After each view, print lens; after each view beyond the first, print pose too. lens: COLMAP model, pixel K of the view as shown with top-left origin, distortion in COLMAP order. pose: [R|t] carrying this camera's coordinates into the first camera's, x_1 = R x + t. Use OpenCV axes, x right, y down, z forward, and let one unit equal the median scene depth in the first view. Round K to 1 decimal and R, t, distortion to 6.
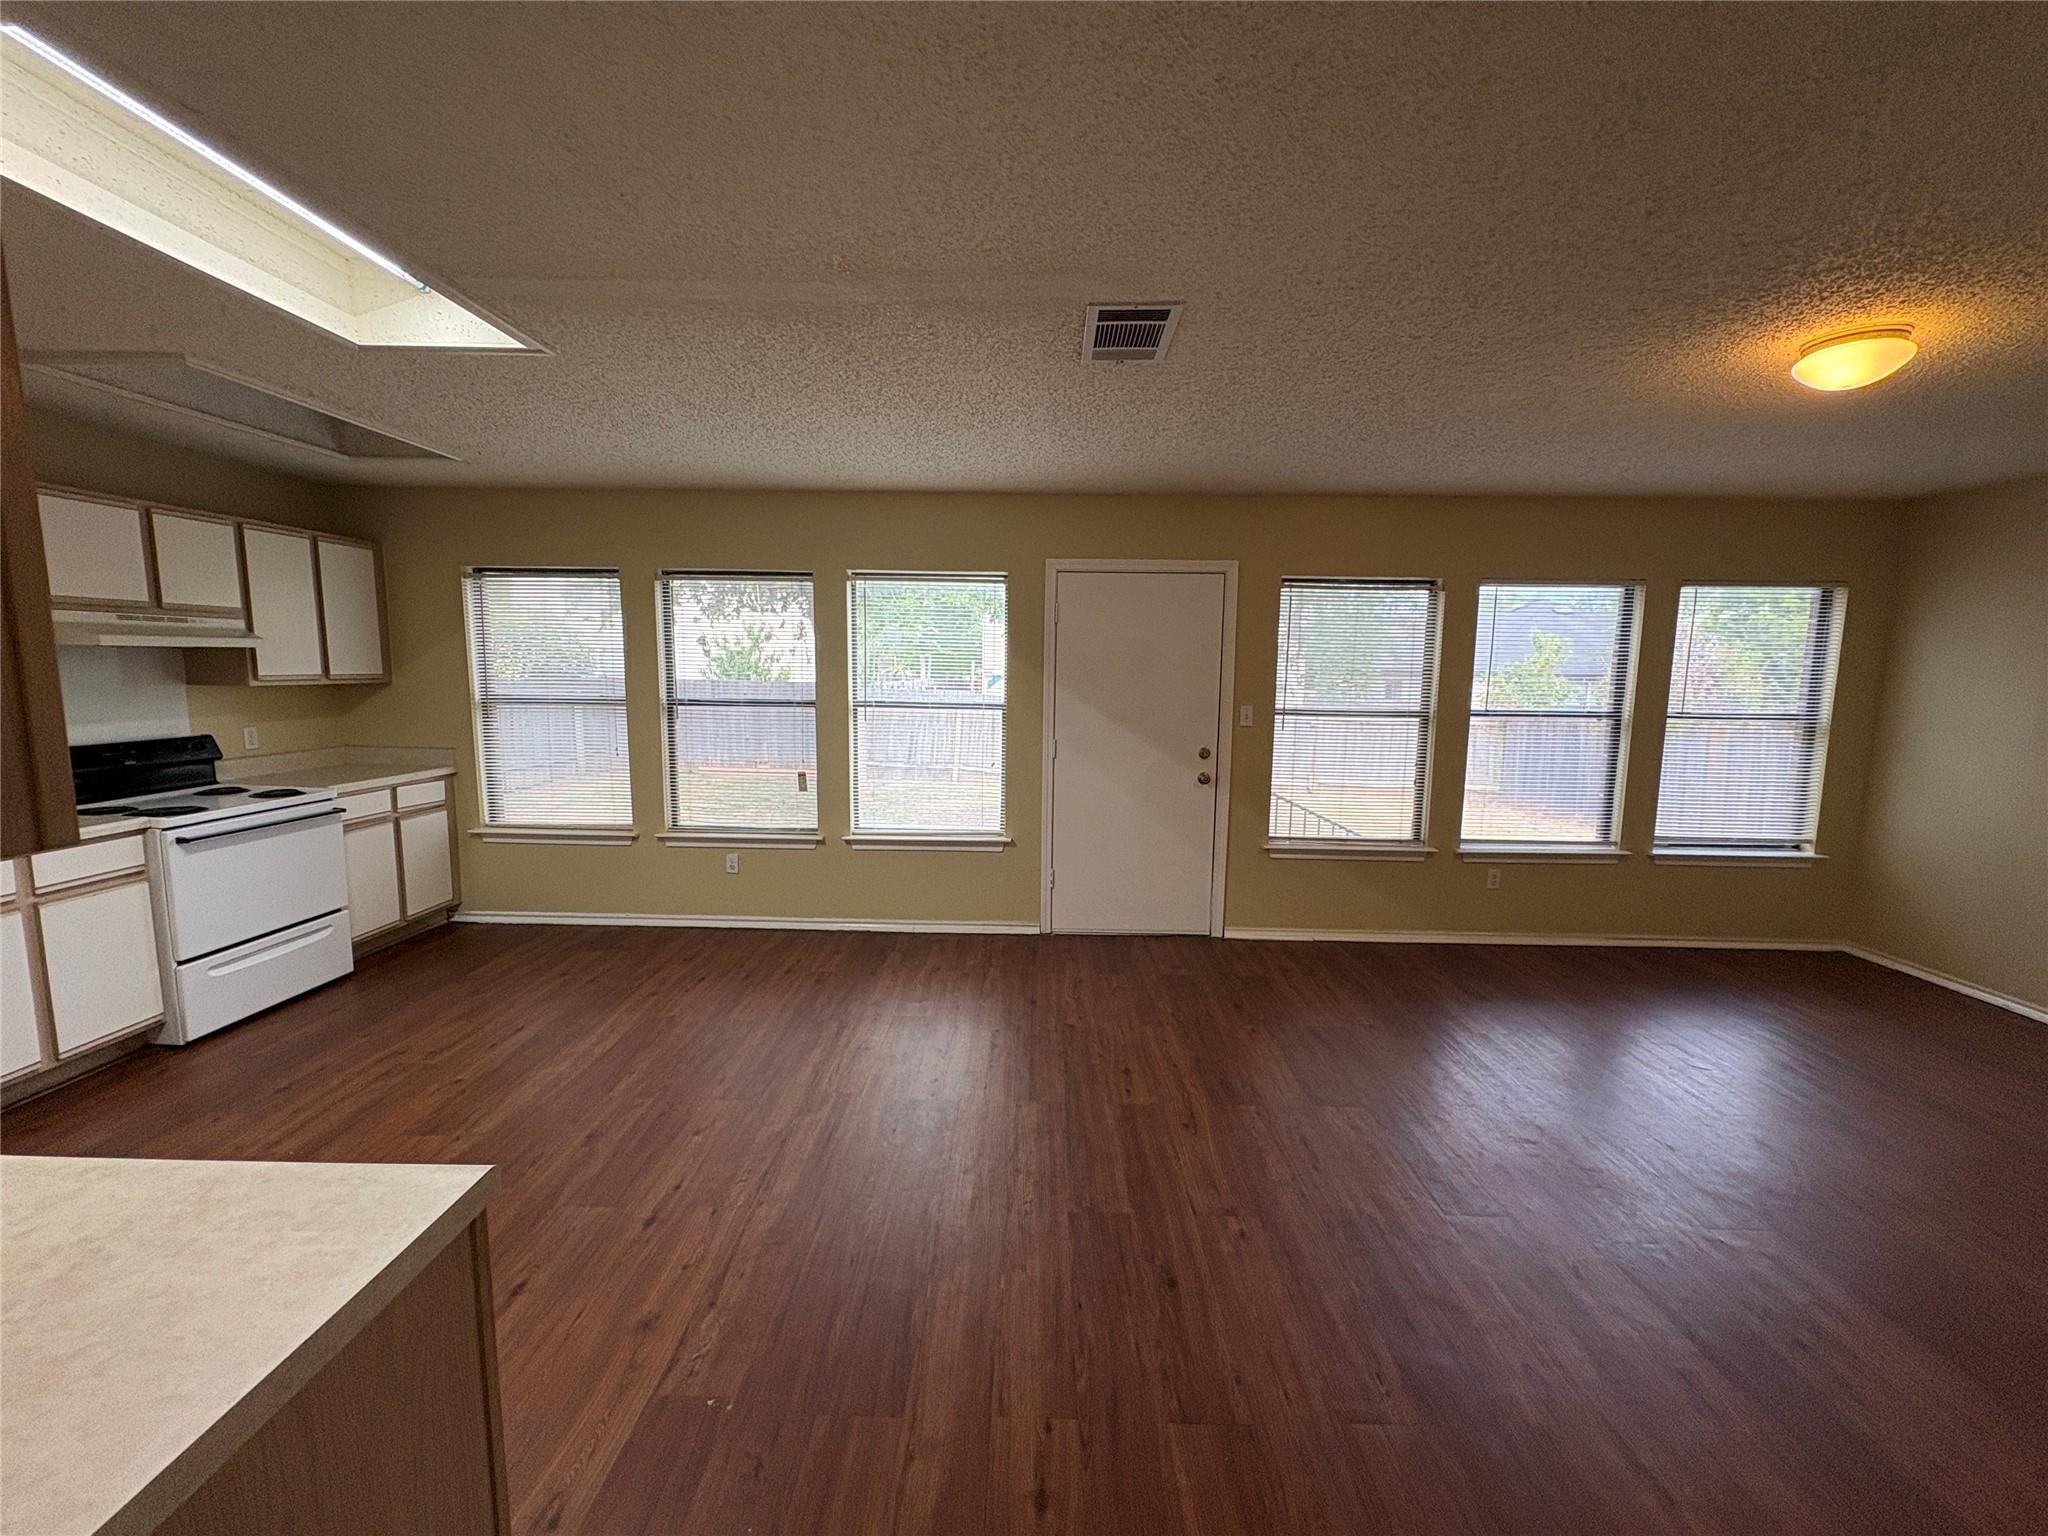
lens RADIAL K [[815.3, 0, 1019.2], [0, 815.3, 768.4], [0, 0, 1]] dist [0.000395, 0.000169]
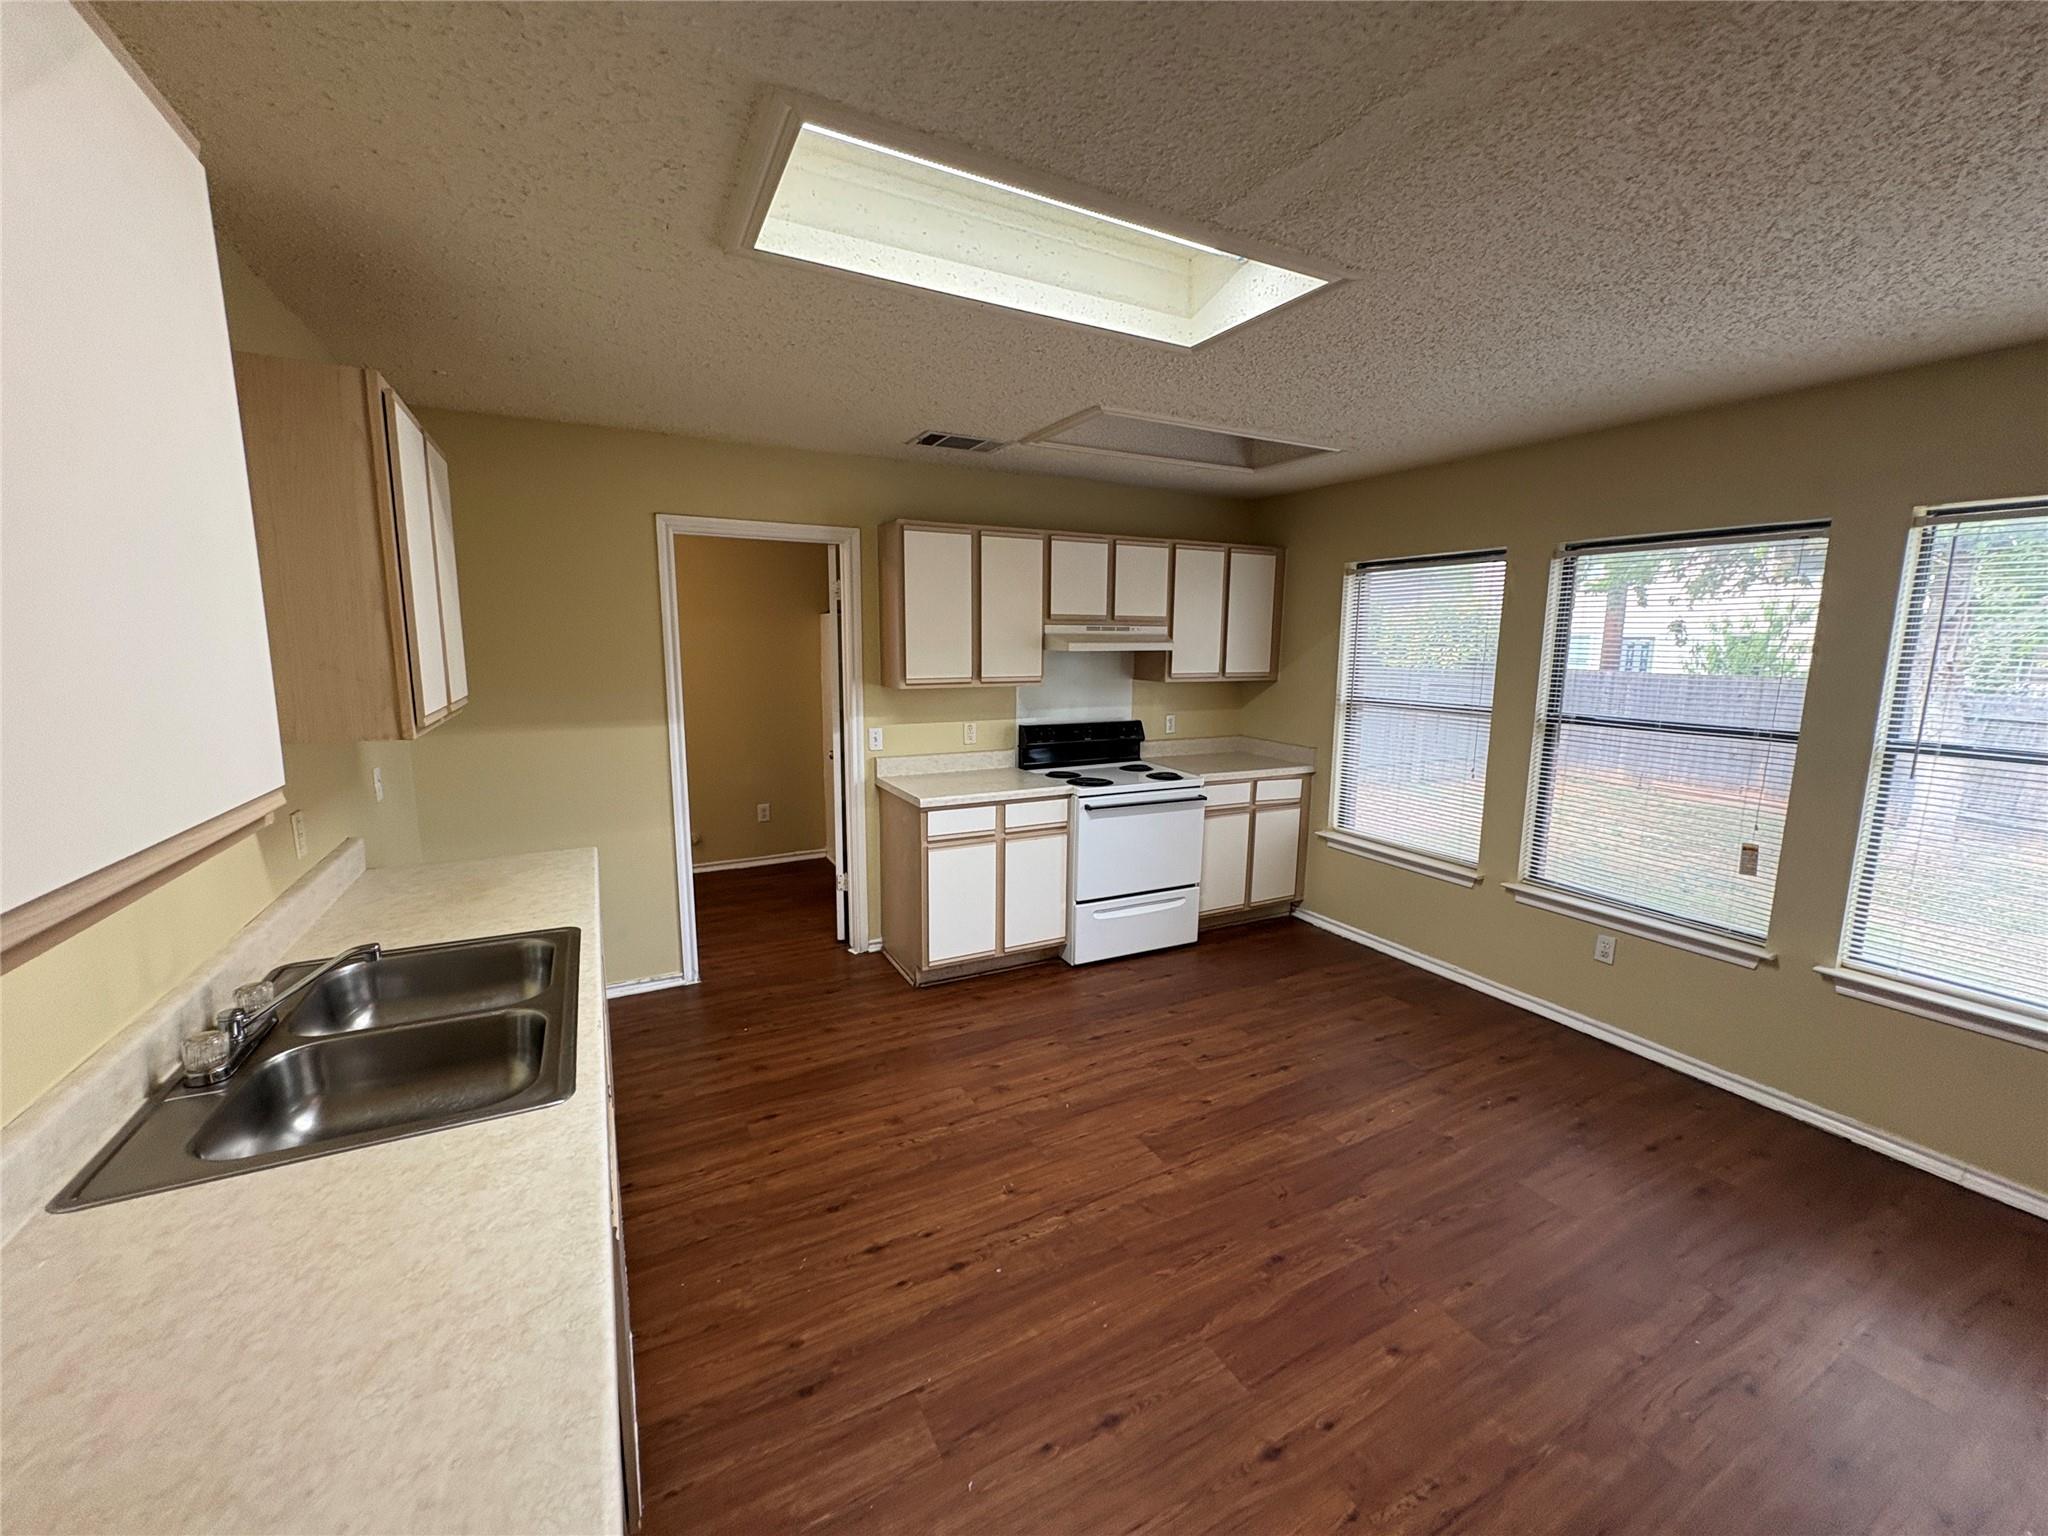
lens RADIAL K [[815.3, 0, 1019.2], [0, 815.3, 768.4], [0, 0, 1]] dist [0.000395, 0.000169]
pose [[0.486304, 0.127161, -0.864488, -0.004646], [-0.112185, 0.990252, 0.082552, -0.048970], [0.866558, 0.056837, 0.495829, 0.224762]]
